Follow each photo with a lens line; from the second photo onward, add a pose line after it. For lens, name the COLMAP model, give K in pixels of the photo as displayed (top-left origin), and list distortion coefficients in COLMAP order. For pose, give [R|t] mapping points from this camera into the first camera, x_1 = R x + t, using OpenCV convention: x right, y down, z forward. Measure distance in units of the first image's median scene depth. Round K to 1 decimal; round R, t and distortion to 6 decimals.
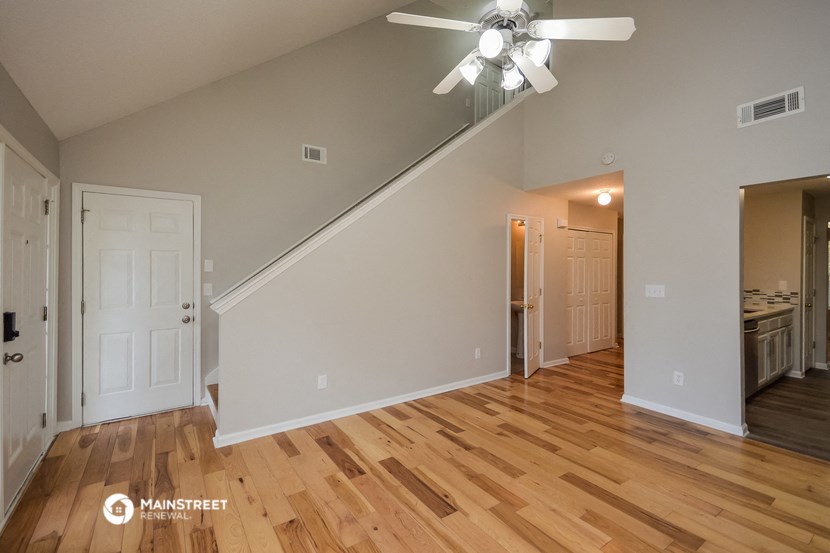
lens RADIAL K [[379.0, 0, 414.8], [0, 379.0, 266.4], [0, 0, 1]] dist [-0.000810, -0.000563]
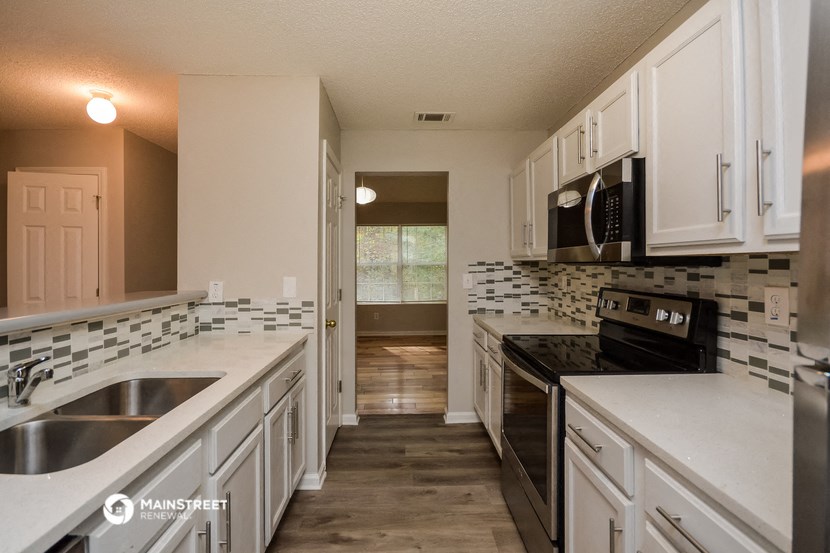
lens RADIAL K [[379.0, 0, 414.8], [0, 379.0, 266.4], [0, 0, 1]] dist [-0.000810, -0.000563]
pose [[0.532898, -0.004695, 0.846167, 0.673334], [0.004430, 0.999986, 0.002758, 0.025035], [-0.846168, 0.002279, 0.532911, 0.636648]]
